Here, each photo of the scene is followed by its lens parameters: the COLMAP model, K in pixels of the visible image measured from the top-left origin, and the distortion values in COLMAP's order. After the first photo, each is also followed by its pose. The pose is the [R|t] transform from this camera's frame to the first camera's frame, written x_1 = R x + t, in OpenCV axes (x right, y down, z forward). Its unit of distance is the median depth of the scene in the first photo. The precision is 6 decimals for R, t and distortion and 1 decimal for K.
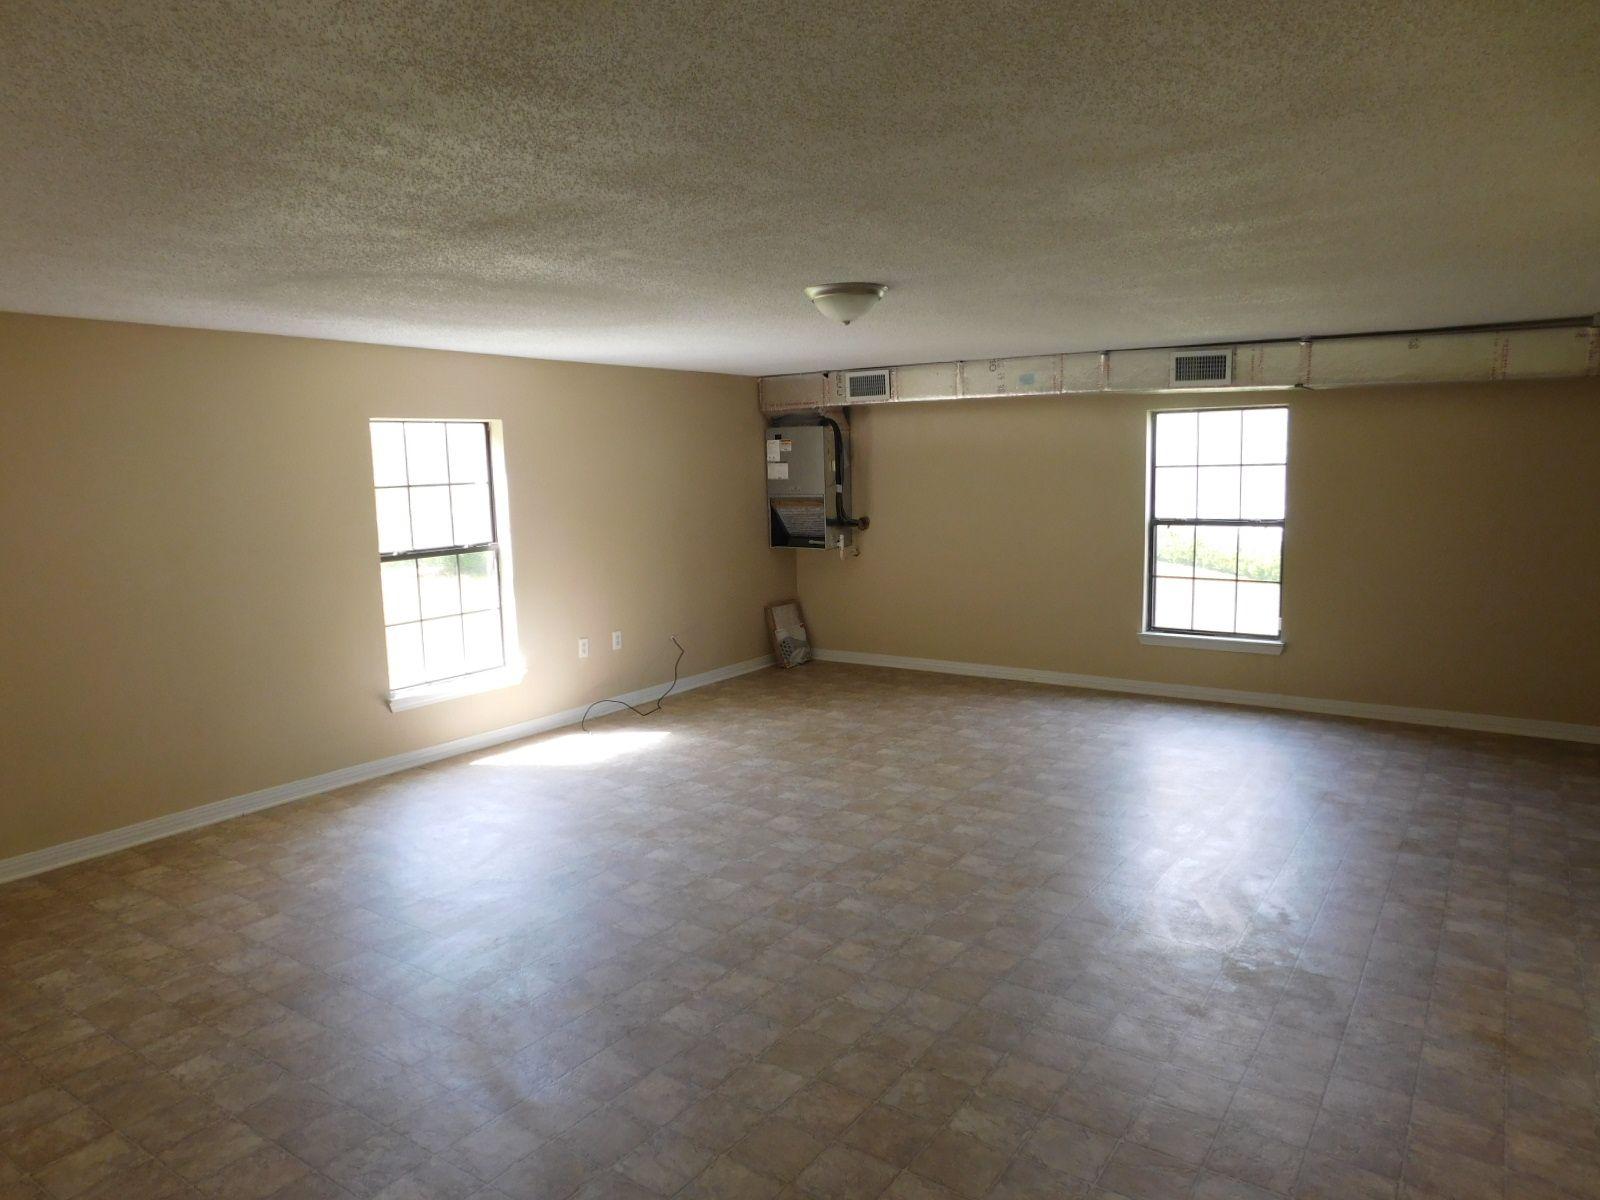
lens RADIAL K [[1055.6, 0, 787.5], [0, 1055.6, 603.8], [0, 0, 1]] dist [-0.041271, 0.000203]
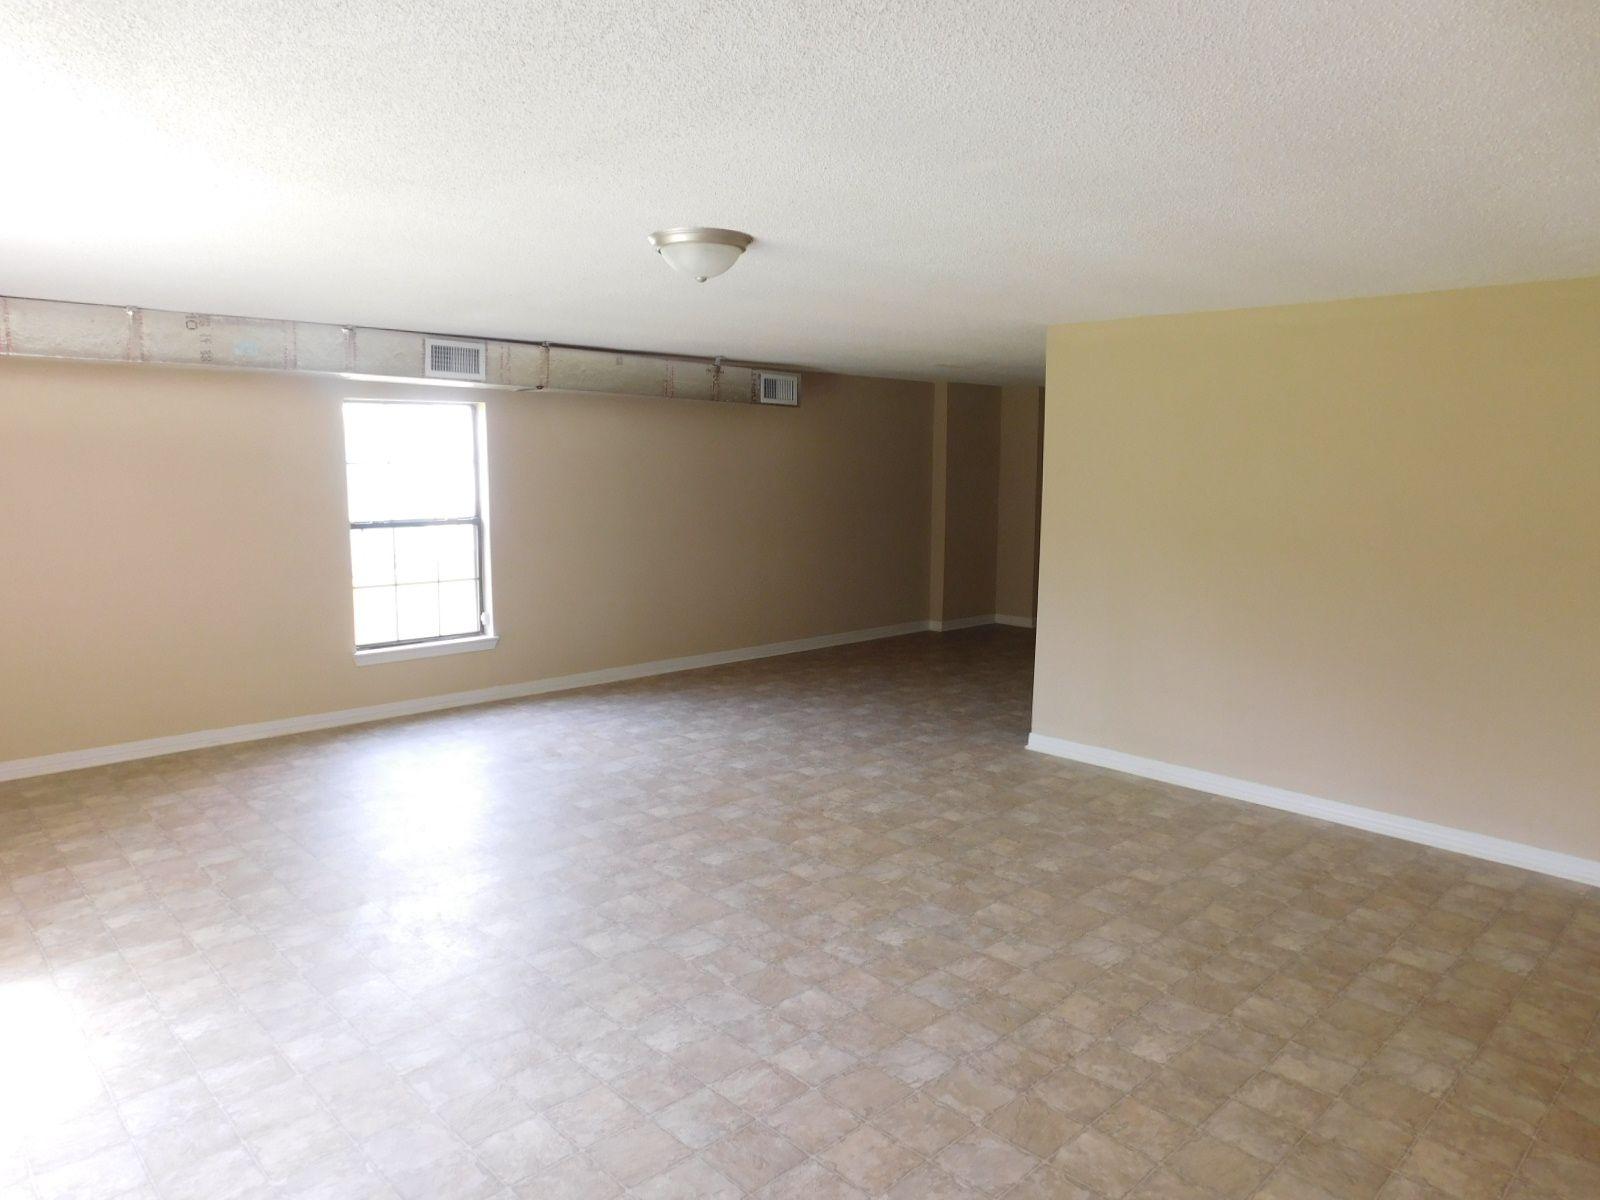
lens RADIAL K [[1055.6, 0, 792.1], [0, 1055.6, 606.2], [0, 0, 1]] dist [-0.041271, 0.000203]
pose [[0.201005, -0.118462, 0.972401, -0.490559], [0.115321, 0.988620, 0.096600, -0.060269], [-0.972779, 0.092721, 0.212379, 0.516042]]
